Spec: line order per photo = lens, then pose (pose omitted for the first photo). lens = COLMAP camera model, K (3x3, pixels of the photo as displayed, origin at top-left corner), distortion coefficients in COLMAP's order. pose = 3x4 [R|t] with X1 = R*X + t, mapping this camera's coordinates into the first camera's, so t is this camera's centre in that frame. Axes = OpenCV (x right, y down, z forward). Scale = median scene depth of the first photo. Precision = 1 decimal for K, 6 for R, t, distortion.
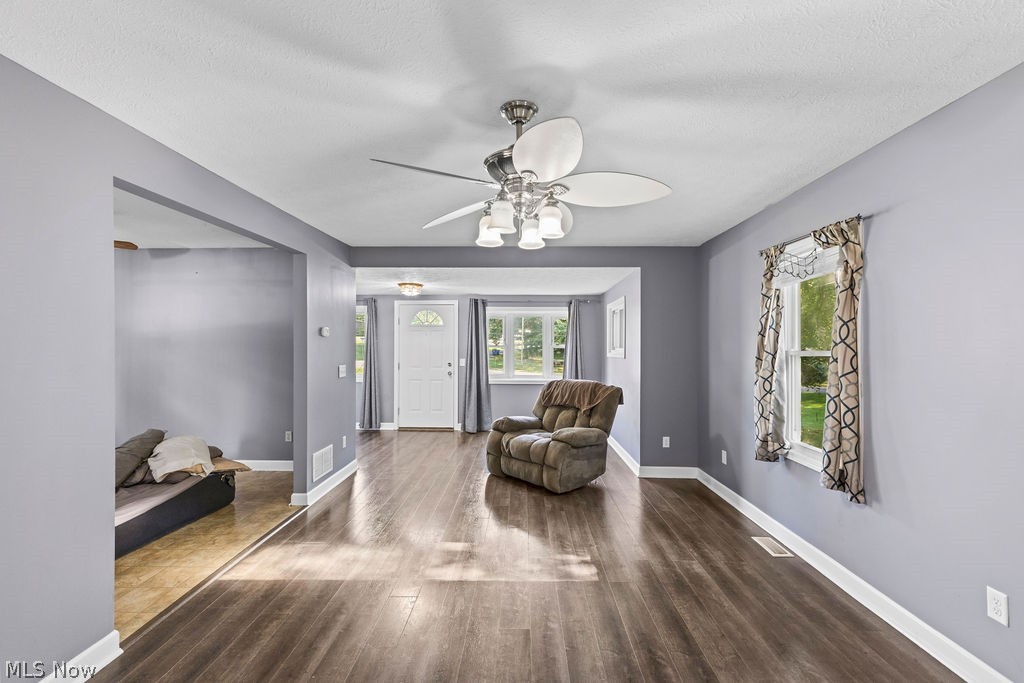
lens RADIAL K [[444.5, 0, 513.0], [0, 444.5, 344.8], [0, 0, 1]] dist [0.011591, -0.000597]
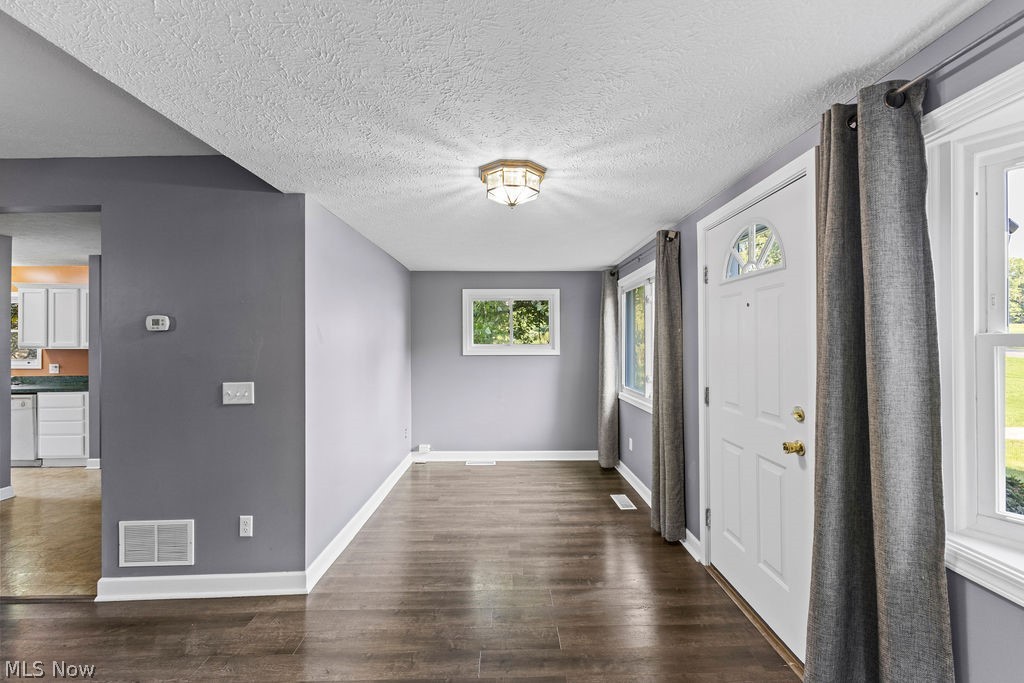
lens RADIAL K [[440.9, 0, 508.4], [0, 440.9, 340.8], [0, 0, 1]] dist [0.009952, -0.000999]
pose [[0.028238, -0.003340, -0.999596, 0.107913], [0.017105, 0.999850, -0.002857, 0.000065], [0.999455, -0.017017, 0.028291, 0.838130]]
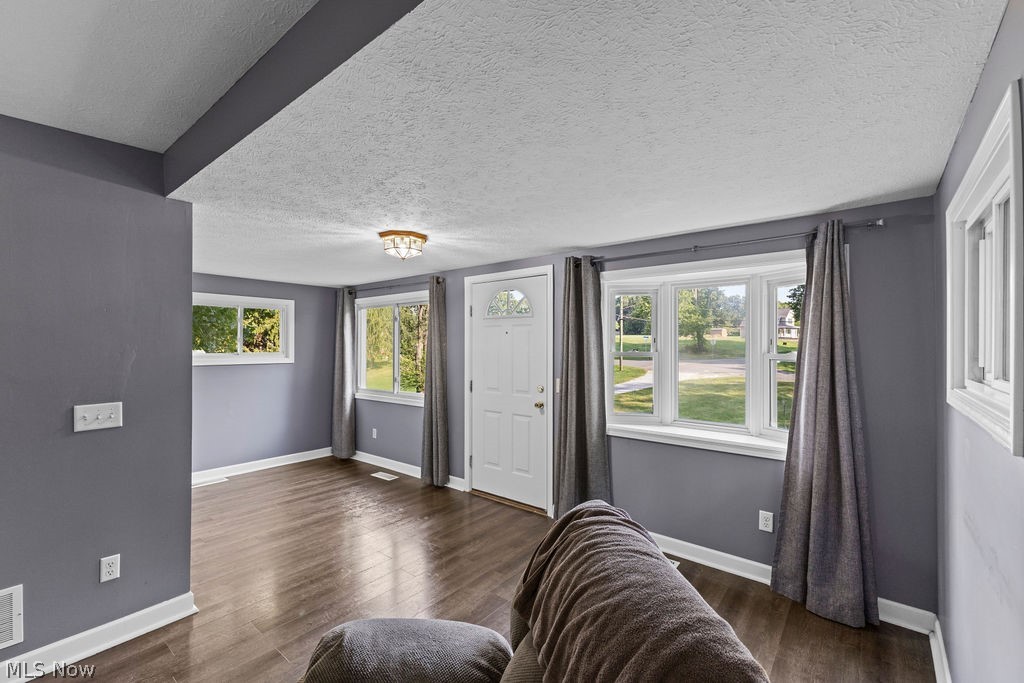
lens RADIAL K [[444.5, 0, 513.0], [0, 444.5, 344.8], [0, 0, 1]] dist [0.011591, -0.000597]
pose [[0.786468, -0.000134, -0.617631, 0.159996], [0.005972, 0.999955, 0.007388, -0.012090], [0.617602, -0.009499, 0.786433, 0.572041]]
